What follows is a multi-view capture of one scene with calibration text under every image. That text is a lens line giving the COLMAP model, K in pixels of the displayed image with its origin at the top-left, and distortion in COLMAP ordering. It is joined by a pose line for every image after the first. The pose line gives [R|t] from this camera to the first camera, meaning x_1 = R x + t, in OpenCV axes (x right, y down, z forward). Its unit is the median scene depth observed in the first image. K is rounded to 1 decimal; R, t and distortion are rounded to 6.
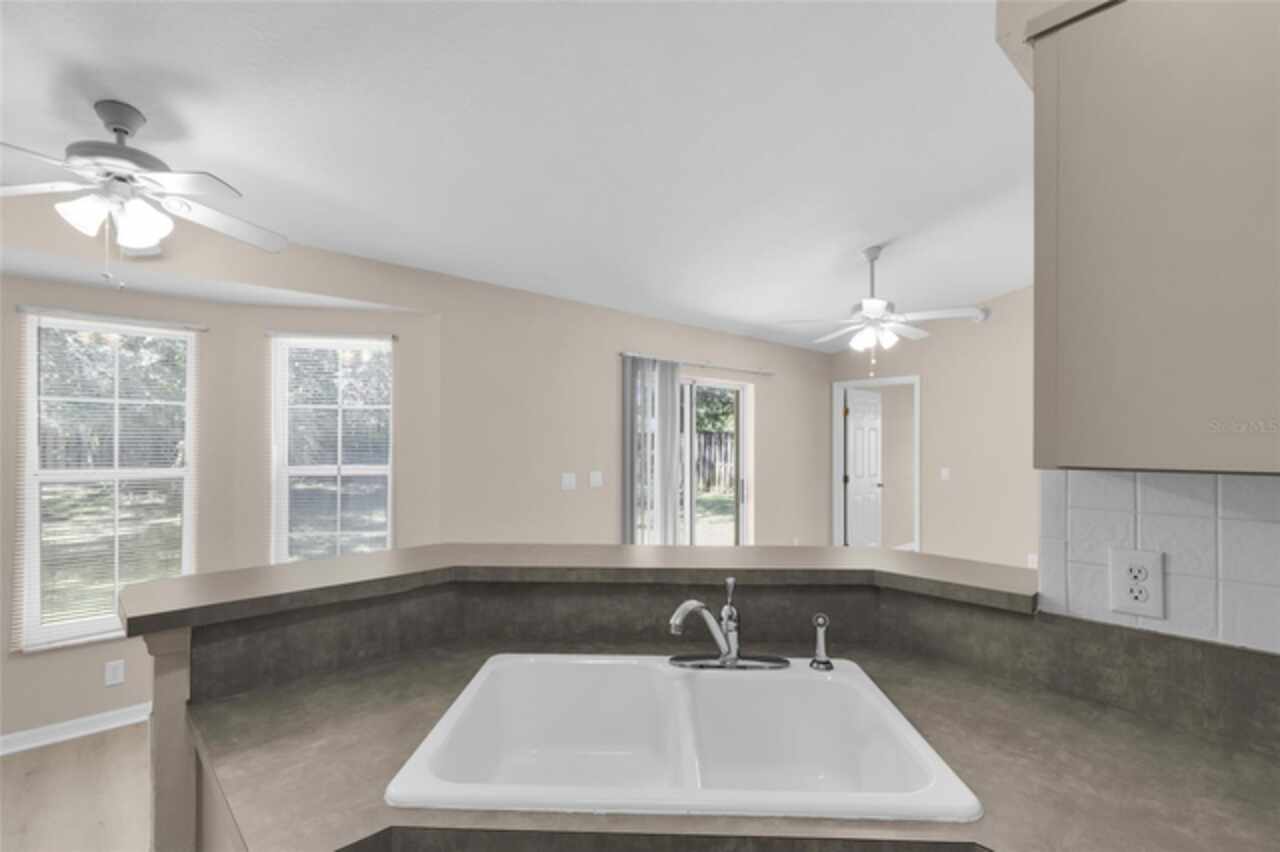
lens RADIAL K [[583.6, 0, 634.8], [0, 583.6, 442.5], [0, 0, 1]] dist [-0.001634, -0.000245]
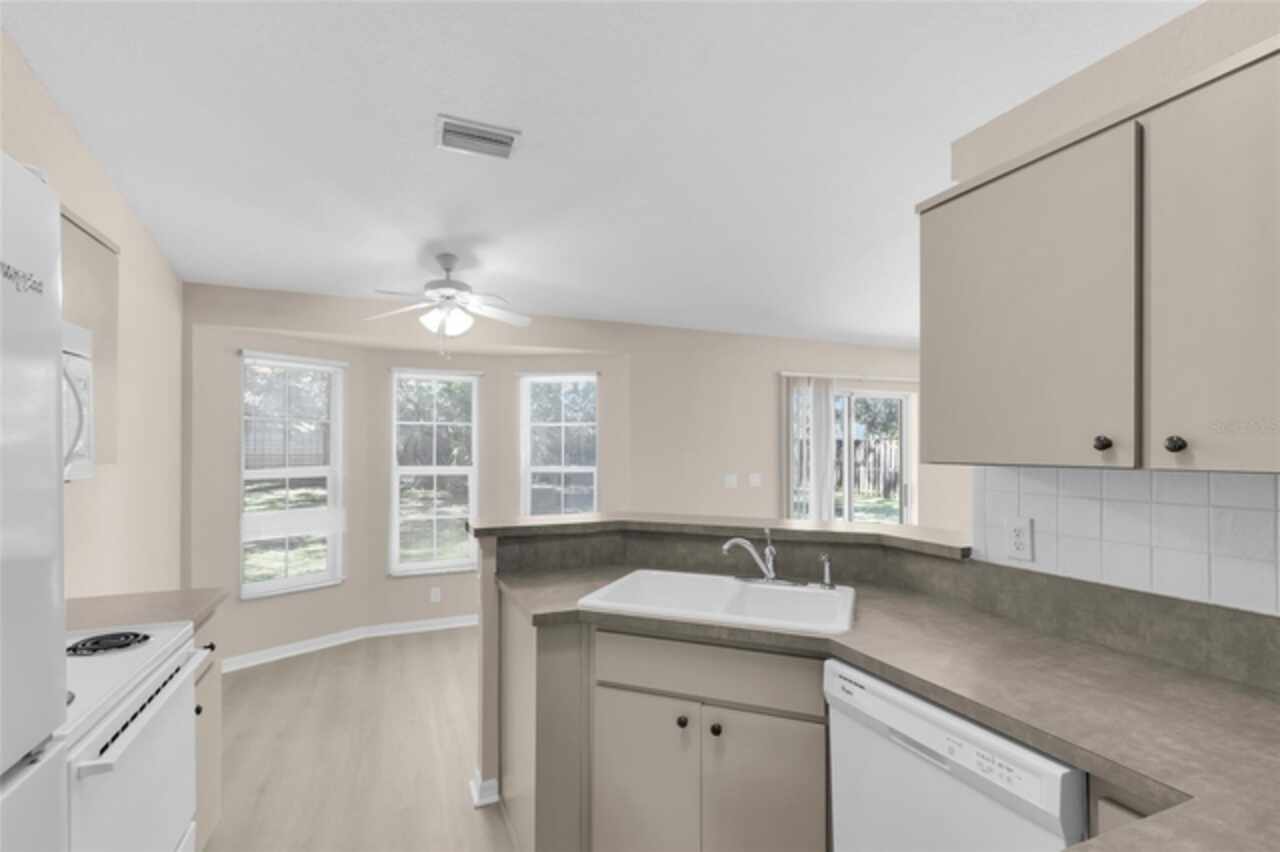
lens RADIAL K [[583.6, 0, 634.8], [0, 583.6, 442.5], [0, 0, 1]] dist [-0.001634, -0.000245]
pose [[0.939624, -0.005895, -0.342159, 0.234600], [0.001815, 0.999923, -0.012244, 0.000676], [0.342205, 0.010884, 0.939562, -0.443921]]
